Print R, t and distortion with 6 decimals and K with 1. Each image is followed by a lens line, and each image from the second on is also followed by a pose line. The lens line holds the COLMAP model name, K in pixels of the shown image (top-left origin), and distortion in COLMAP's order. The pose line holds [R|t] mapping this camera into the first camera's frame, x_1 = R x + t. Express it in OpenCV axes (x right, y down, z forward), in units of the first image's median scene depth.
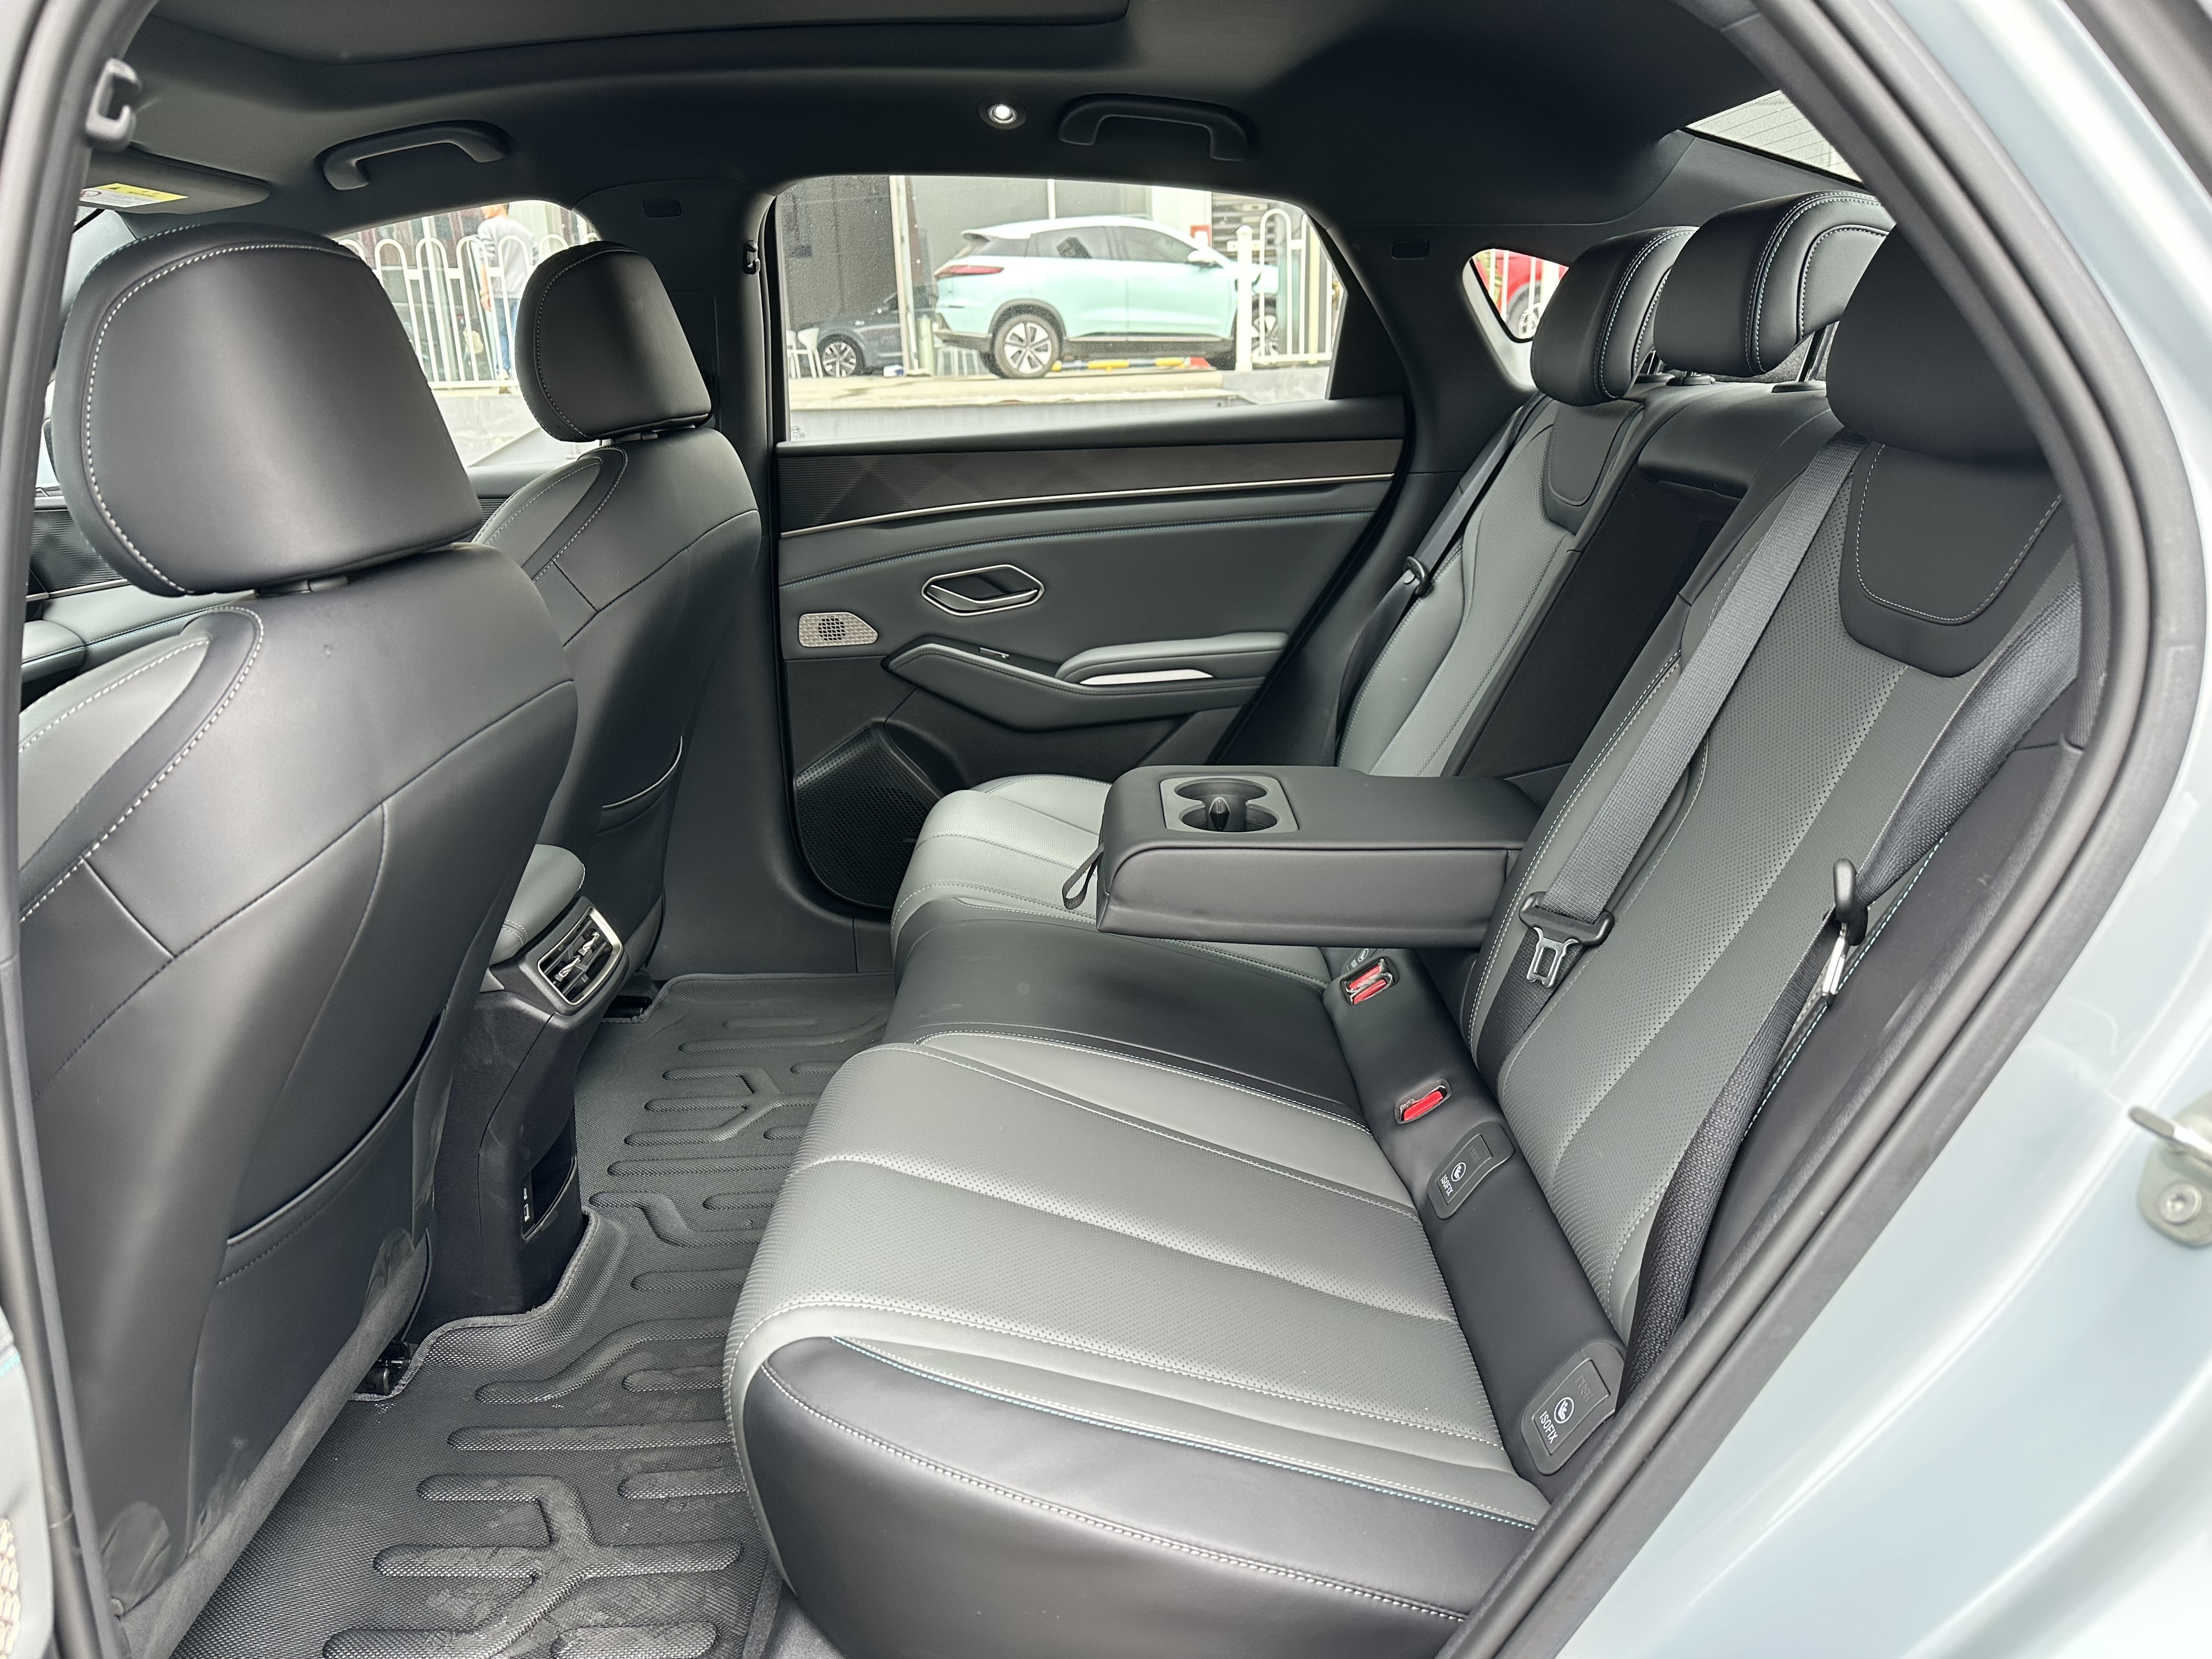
lens RADIAL K [[1603.8, 0, 1116.9], [0, 1603.8, 839.5], [0, 0, 1]] dist [0.022591, -0.036472]
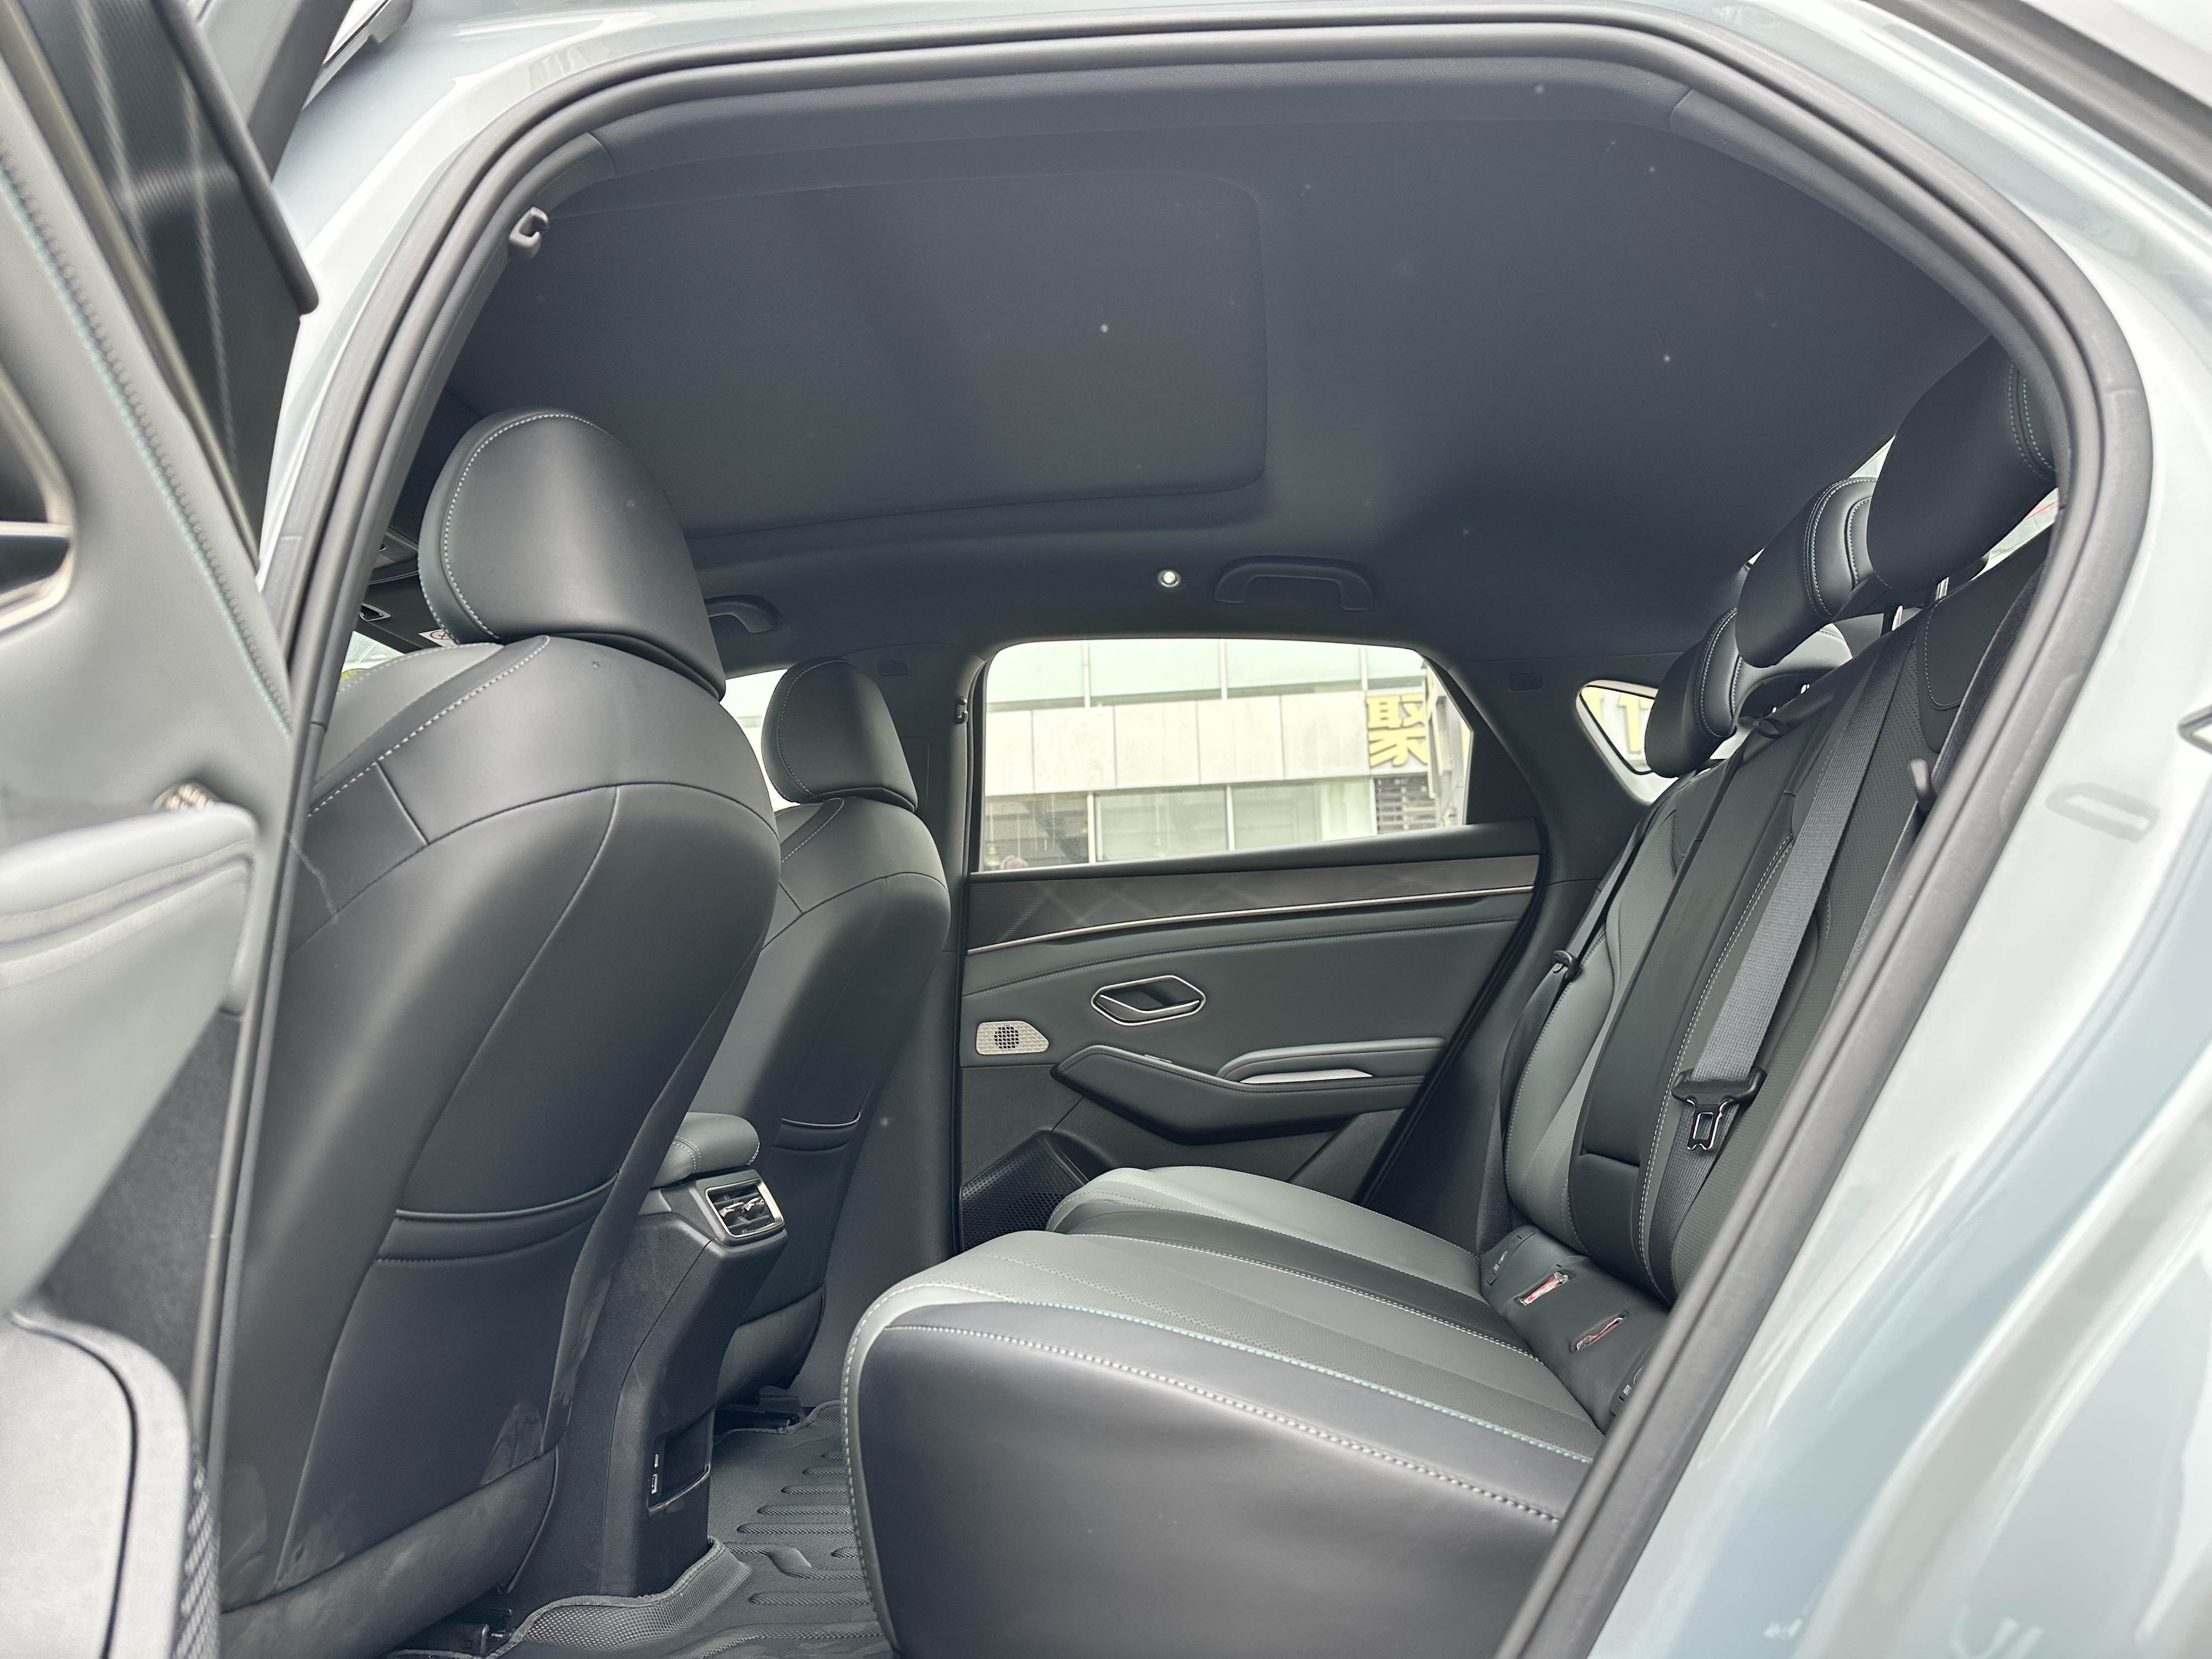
lens RADIAL K [[1603.8, 0, 1099.1], [0, 1603.8, 830.3], [0, 0, 1]] dist [0.022591, -0.036472]
pose [[0.991987, -0.026210, -0.123588, 0.019039], [-0.032820, 0.891193, -0.452436, 0.239778], [0.121999, 0.452867, 0.883192, 0.007163]]
